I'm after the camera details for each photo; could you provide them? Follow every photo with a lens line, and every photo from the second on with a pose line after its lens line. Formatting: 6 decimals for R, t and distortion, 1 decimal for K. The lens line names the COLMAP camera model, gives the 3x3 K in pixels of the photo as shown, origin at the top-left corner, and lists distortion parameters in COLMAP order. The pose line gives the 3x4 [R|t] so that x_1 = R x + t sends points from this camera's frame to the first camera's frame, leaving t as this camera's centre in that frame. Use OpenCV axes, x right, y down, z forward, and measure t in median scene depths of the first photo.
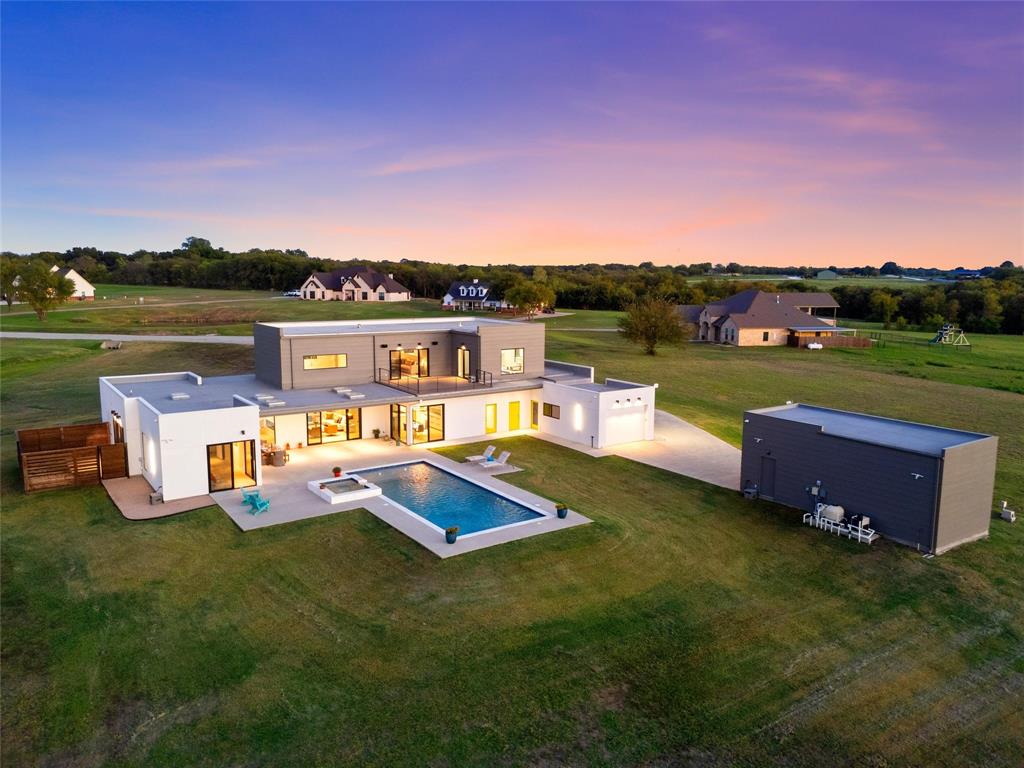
lens RADIAL K [[719.8, 0, 512.0], [0, 719.8, 384.0], [0, 0, 1]] dist [0.204991, 0.000347]
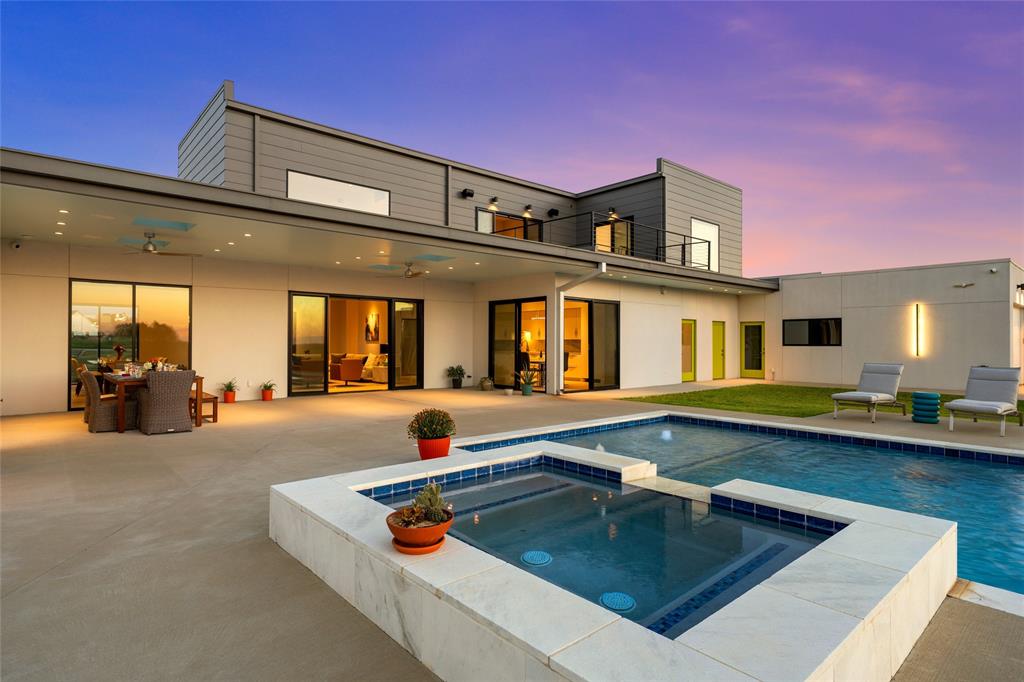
lens RADIAL K [[525.5, 0, 512.0], [0, 525.5, 341.0], [0, 0, 1]] dist [0.002402, 0.000163]
pose [[0.992911, -0.001783, 0.118848, -0.190971], [0.020274, 0.987776, -0.154557, 0.095212], [-0.117120, 0.155871, 0.980809, 0.694701]]
